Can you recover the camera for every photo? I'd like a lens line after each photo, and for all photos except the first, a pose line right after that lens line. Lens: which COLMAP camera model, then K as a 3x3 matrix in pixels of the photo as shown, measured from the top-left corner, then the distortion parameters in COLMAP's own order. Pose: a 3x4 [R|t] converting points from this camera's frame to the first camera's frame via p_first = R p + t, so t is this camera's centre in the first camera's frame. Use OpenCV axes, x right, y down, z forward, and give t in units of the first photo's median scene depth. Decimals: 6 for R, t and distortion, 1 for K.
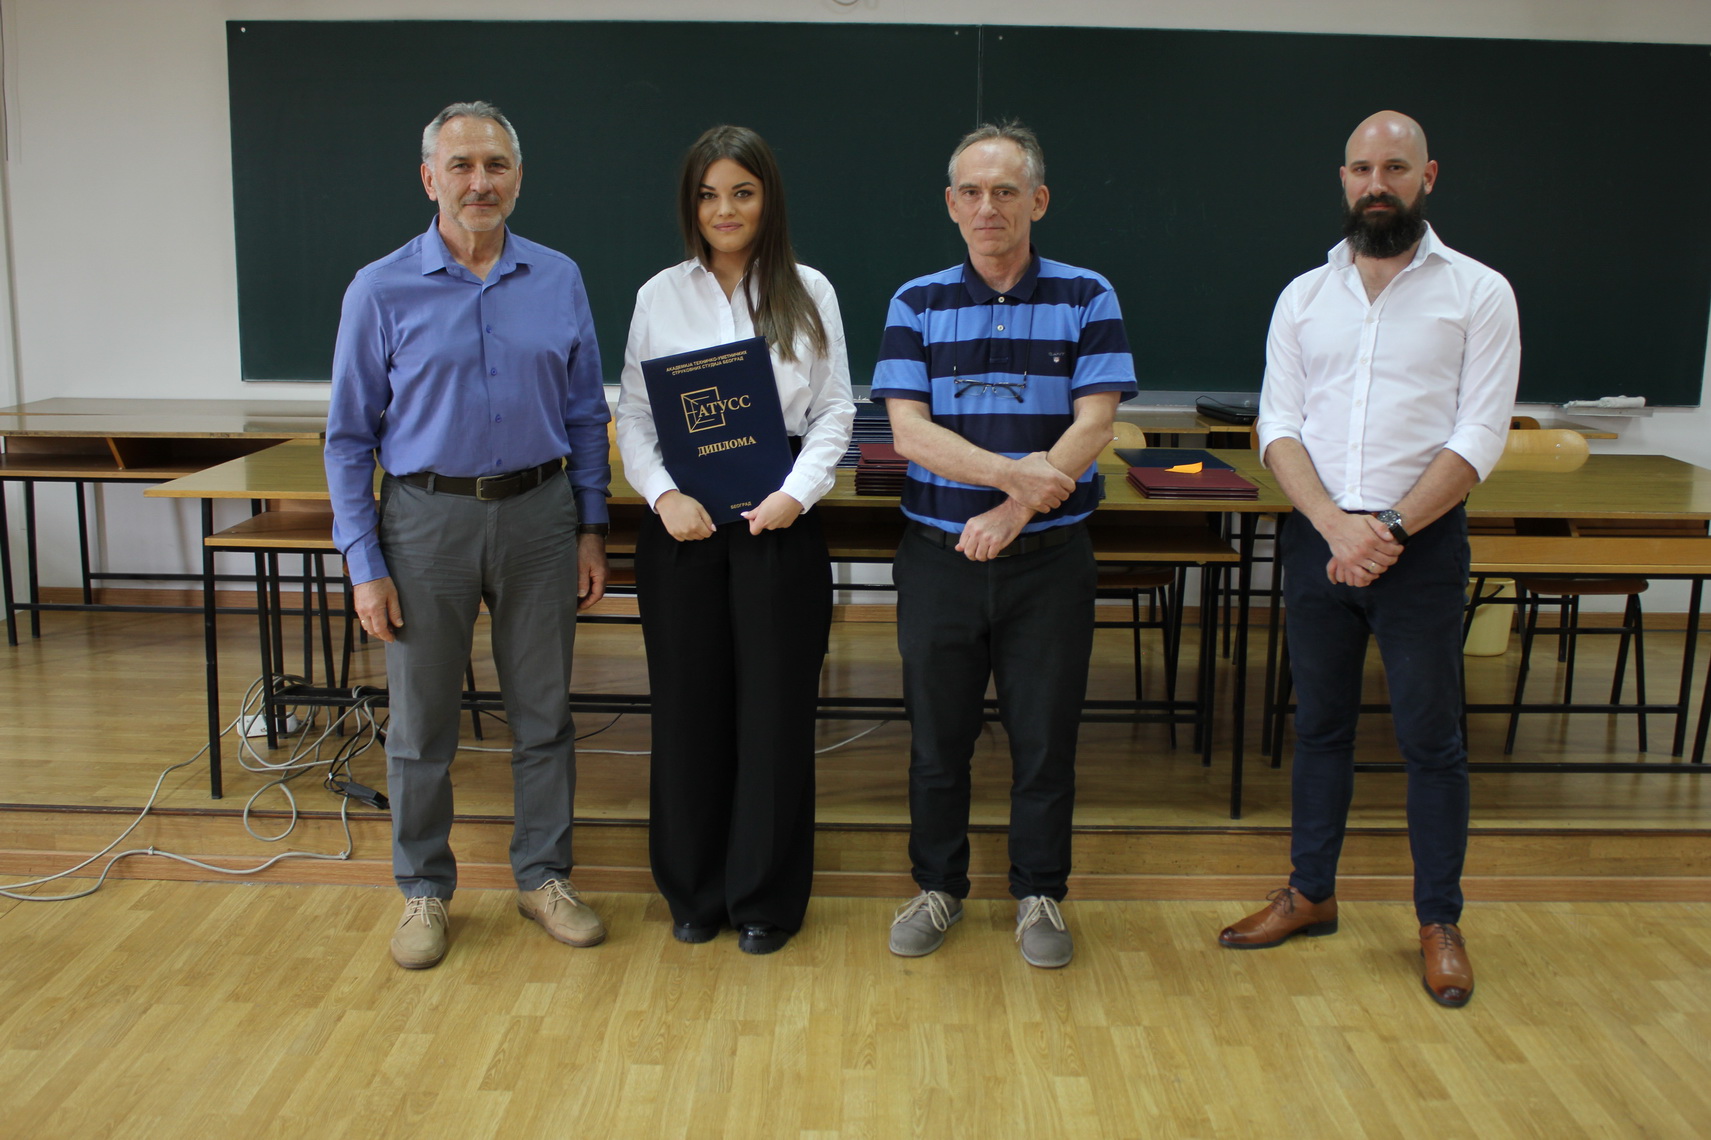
lens RADIAL K [[1729.1, 0, 851.4], [0, 1729.1, 578.0], [0, 0, 1]] dist [-0.042506, 0.000000]
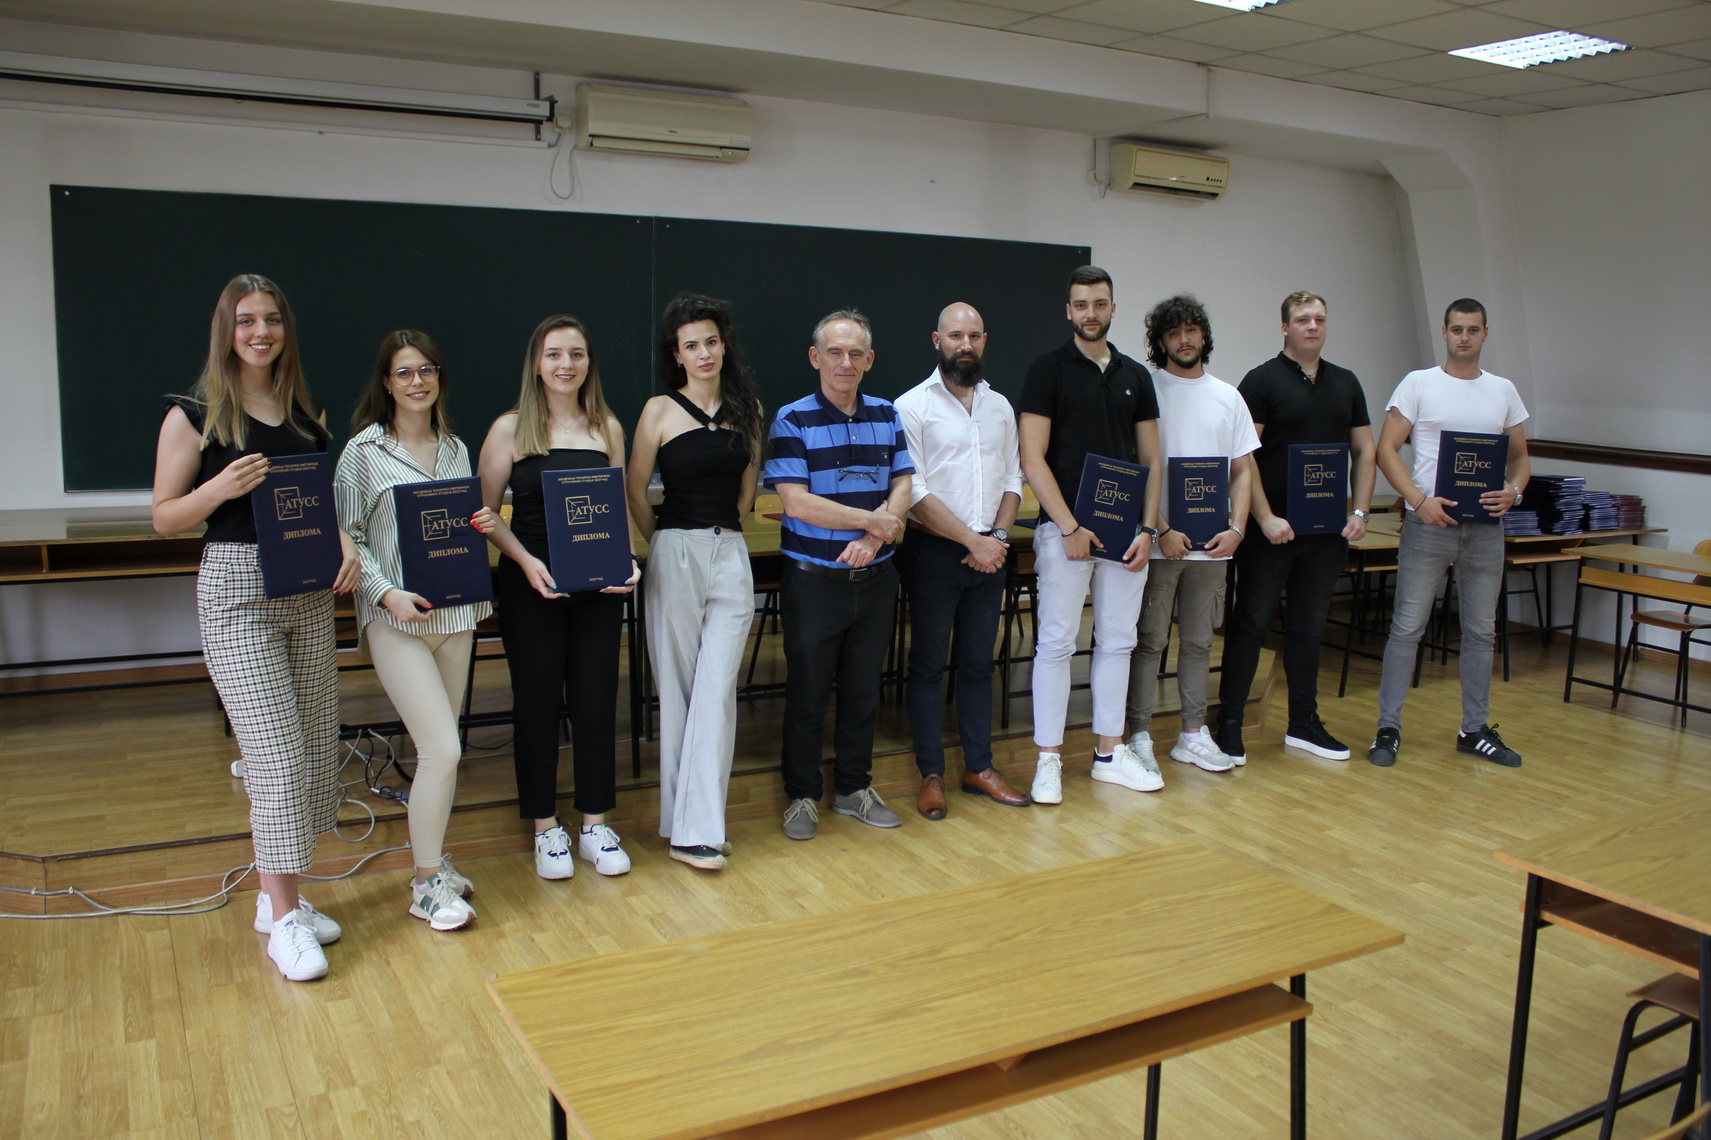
lens RADIAL K [[1457.2, 0, 870.6], [0, 1457.2, 588.2], [0, 0, 1]] dist [-0.111269, 0.102196]
pose [[0.864987, -0.077306, 0.495804, -0.577688], [0.085739, 0.996301, 0.005762, -0.013433], [-0.494415, 0.037526, 0.868415, -0.163534]]
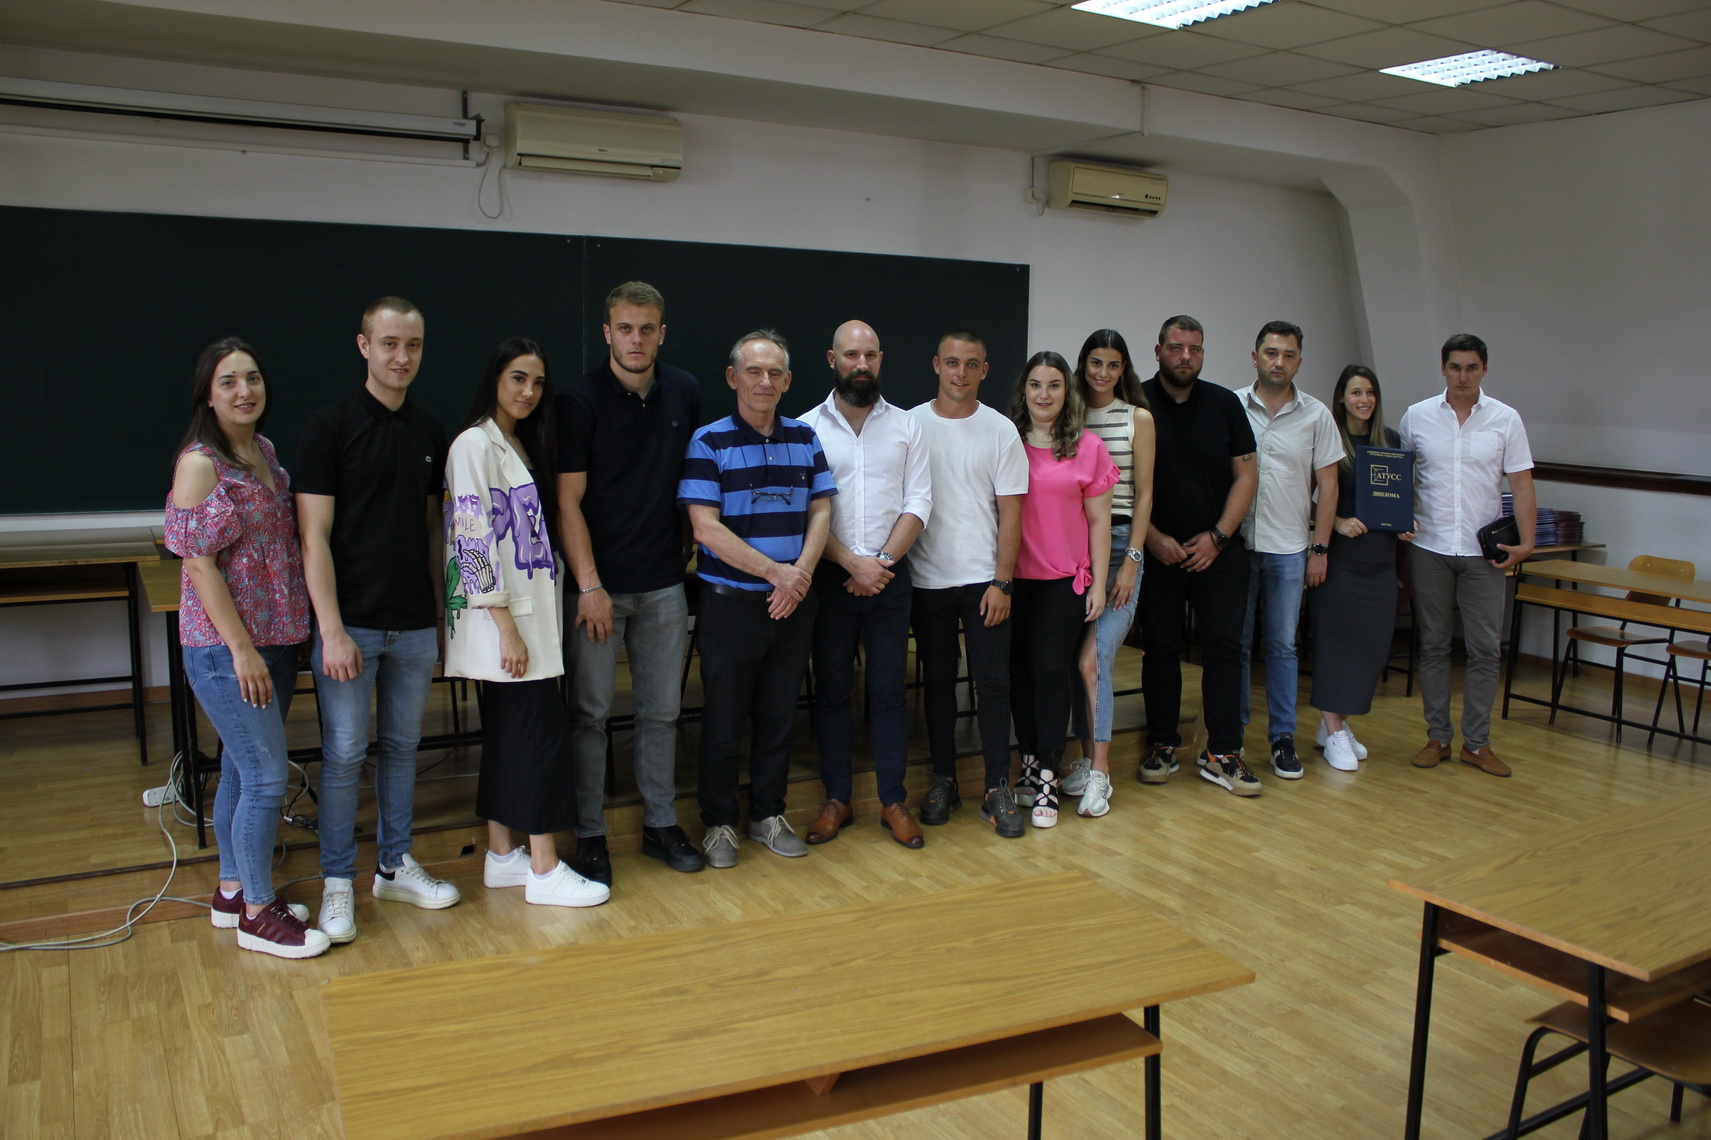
lens RADIAL K [[1457.2, 0, 873.9], [0, 1457.2, 590.4], [0, 0, 1]] dist [-0.111269, 0.102196]
pose [[0.853776, -0.077270, 0.514875, -0.530529], [0.091395, 0.995812, -0.002107, -0.014523], [-0.512557, 0.048856, 0.857262, -0.175737]]
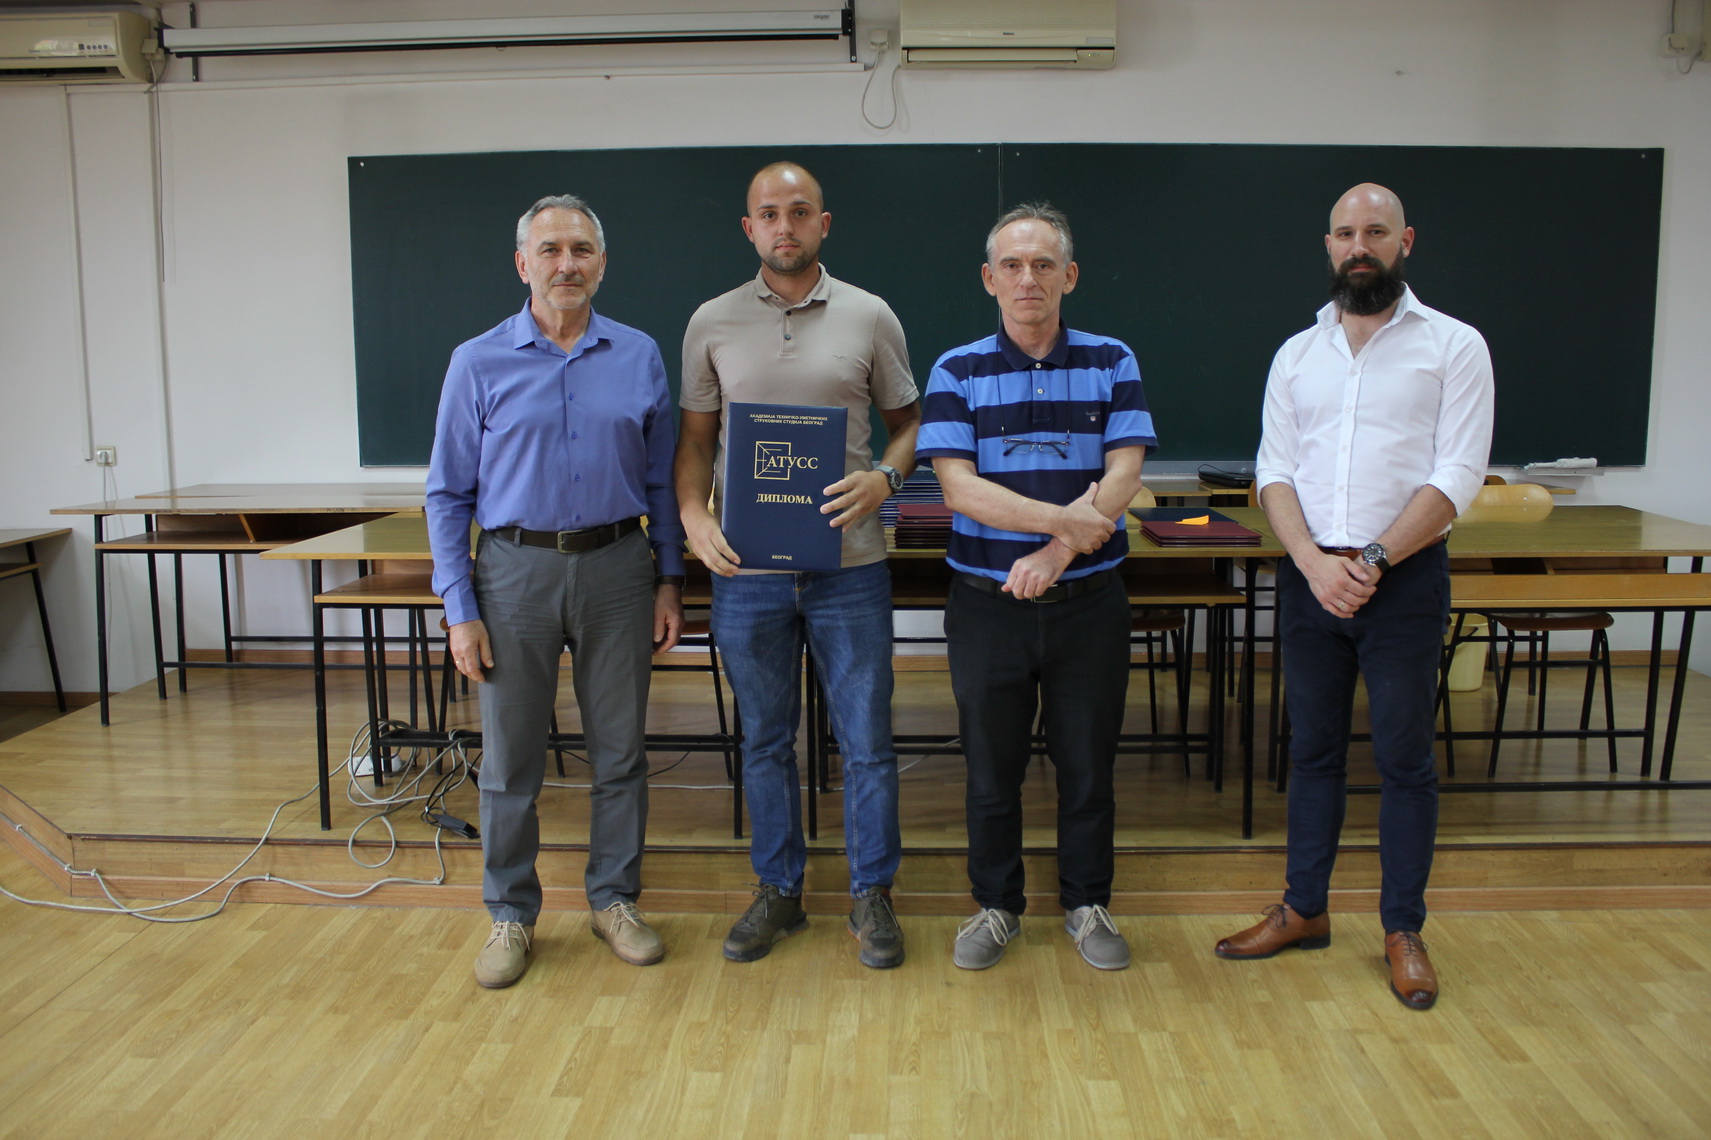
lens RADIAL K [[1457.2, 0, 857.1], [0, 1457.2, 581.3], [0, 0, 1]] dist [-0.111269, 0.102196]
pose [[0.999481, -0.015531, -0.028237, 0.004527], [0.014168, 0.998756, -0.047817, 0.018669], [0.028945, 0.047392, 0.998457, 0.081576]]
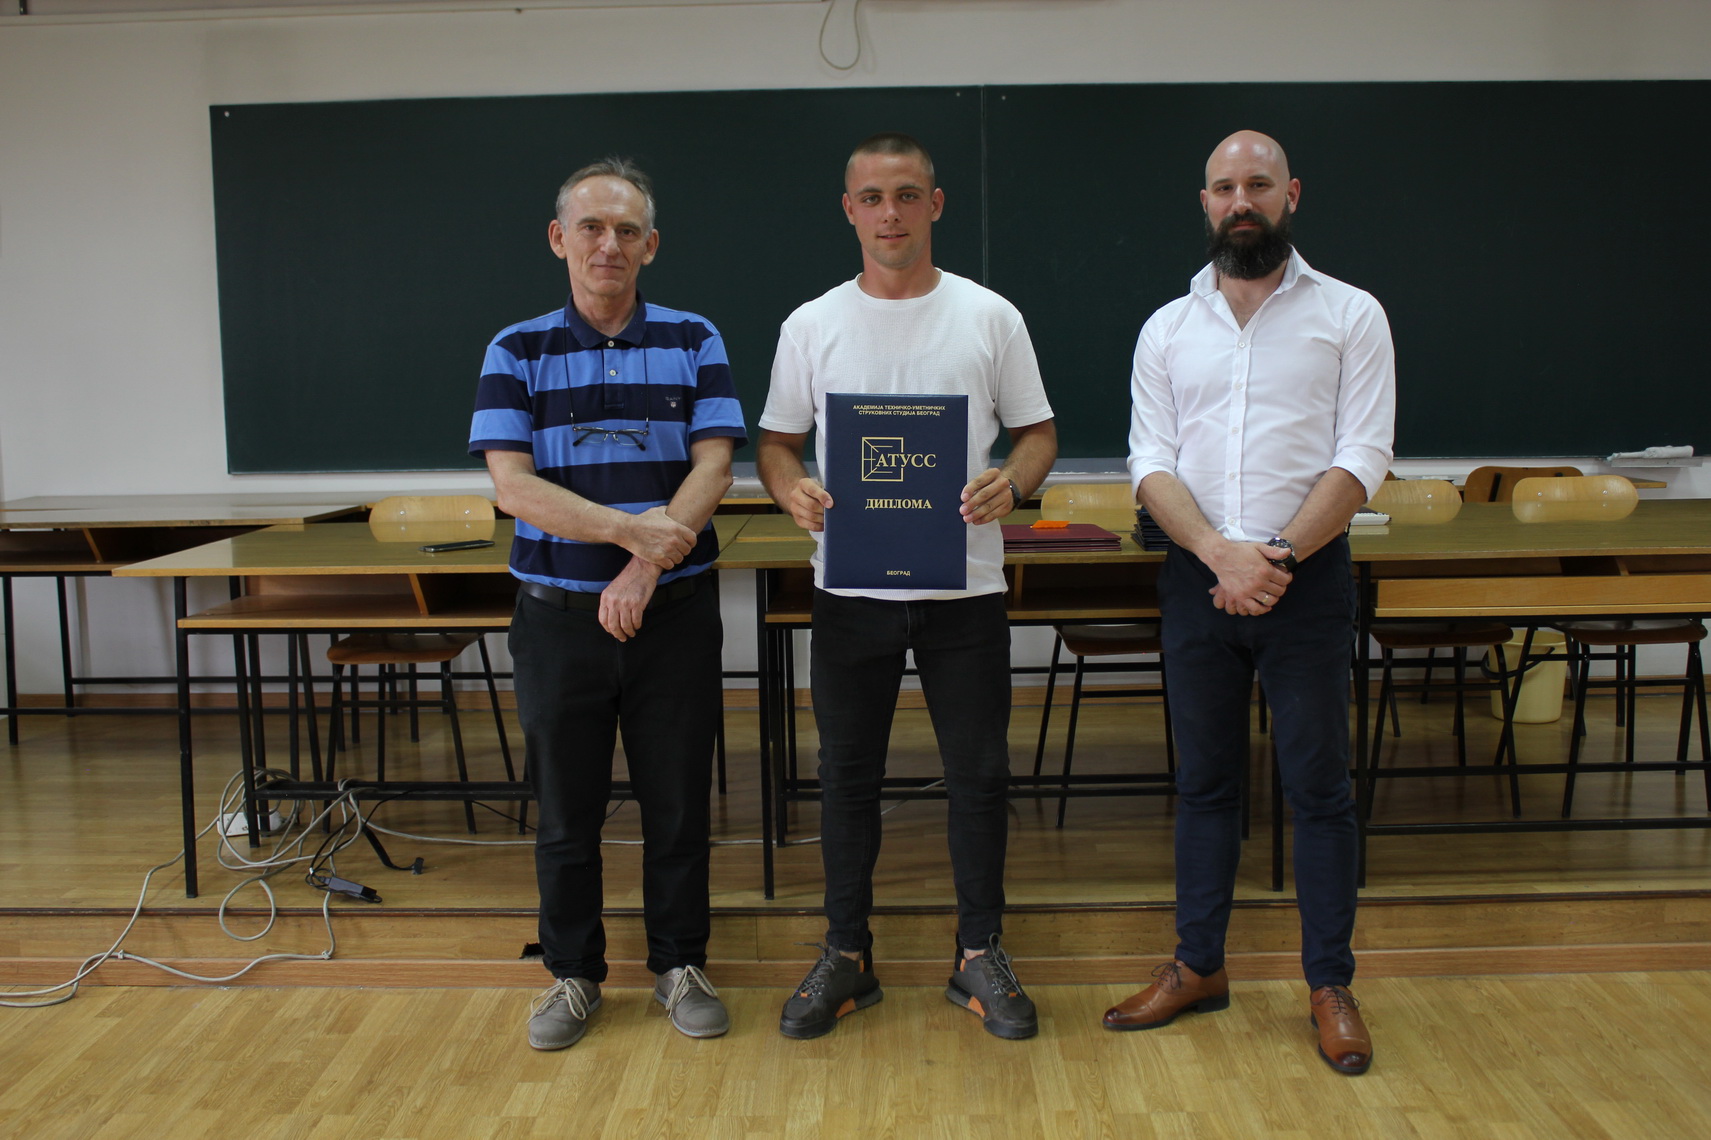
lens RADIAL K [[1760.7, 0, 852.0], [0, 1760.7, 583.8], [0, 0, 1]] dist [-0.035848, 0.000000]
pose [[0.999511, -0.027830, -0.014253, 0.011594], [0.026780, 0.997244, -0.069183, 0.037101], [0.016139, 0.068767, 0.997502, 0.043343]]
